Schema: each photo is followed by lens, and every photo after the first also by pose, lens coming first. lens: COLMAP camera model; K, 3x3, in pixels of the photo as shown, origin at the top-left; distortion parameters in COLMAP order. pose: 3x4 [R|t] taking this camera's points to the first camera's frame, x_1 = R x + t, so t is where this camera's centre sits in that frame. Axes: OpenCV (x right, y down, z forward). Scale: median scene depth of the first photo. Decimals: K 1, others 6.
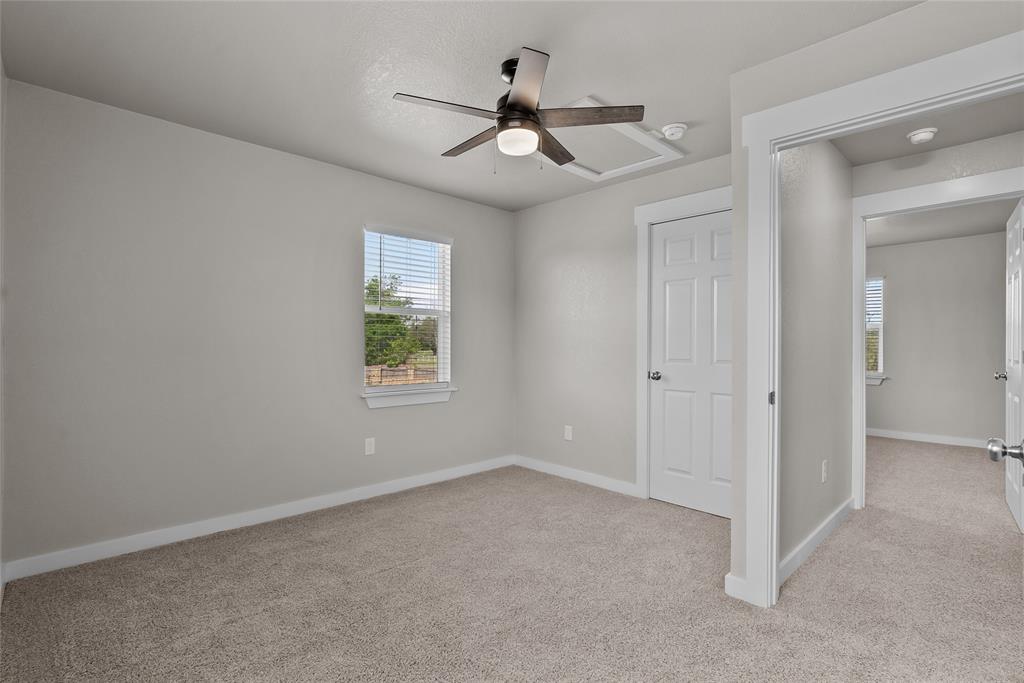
lens RADIAL K [[483.9, 0, 513.4], [0, 483.9, 345.2], [0, 0, 1]] dist [-0.000439, -0.000005]
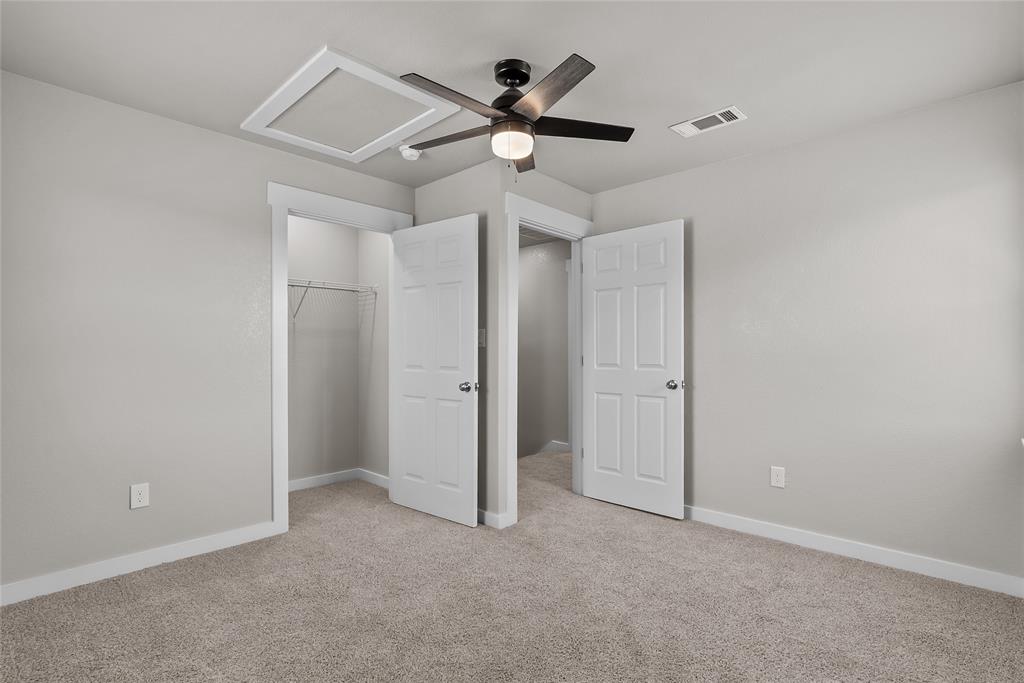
lens RADIAL K [[483.9, 0, 513.4], [0, 483.9, 345.2], [0, 0, 1]] dist [-0.000439, -0.000005]
pose [[-0.042186, 0.006100, 0.999091, -0.650183], [0.009257, 0.999941, -0.005714, 0.000860], [-0.999067, 0.009007, -0.042240, 0.697927]]
